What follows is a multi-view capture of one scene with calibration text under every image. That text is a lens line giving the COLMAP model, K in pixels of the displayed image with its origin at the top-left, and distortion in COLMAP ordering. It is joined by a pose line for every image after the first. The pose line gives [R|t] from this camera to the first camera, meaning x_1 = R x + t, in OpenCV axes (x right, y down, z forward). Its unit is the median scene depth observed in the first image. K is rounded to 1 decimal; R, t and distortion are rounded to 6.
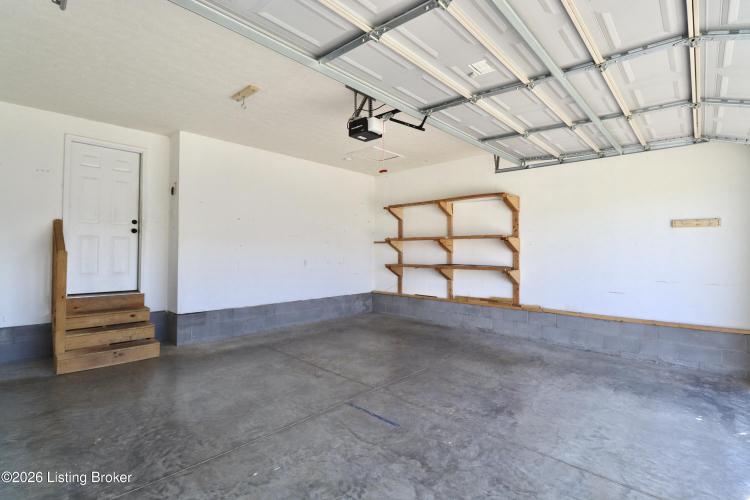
lens RADIAL K [[347.6, 0, 378.0], [0, 347.6, 249.4], [0, 0, 1]] dist [0.003715, -0.018466]
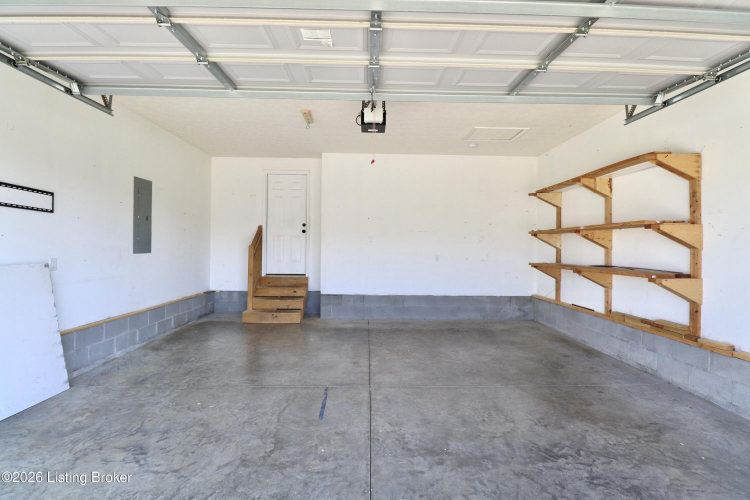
lens RADIAL K [[347.6, 0, 378.0], [0, 347.6, 249.4], [0, 0, 1]] dist [0.003715, -0.018466]
pose [[0.700040, 0.007741, -0.714062, 0.454750], [-0.001617, 0.999956, 0.009256, 0.005104], [0.714102, -0.005325, 0.700021, 0.215092]]
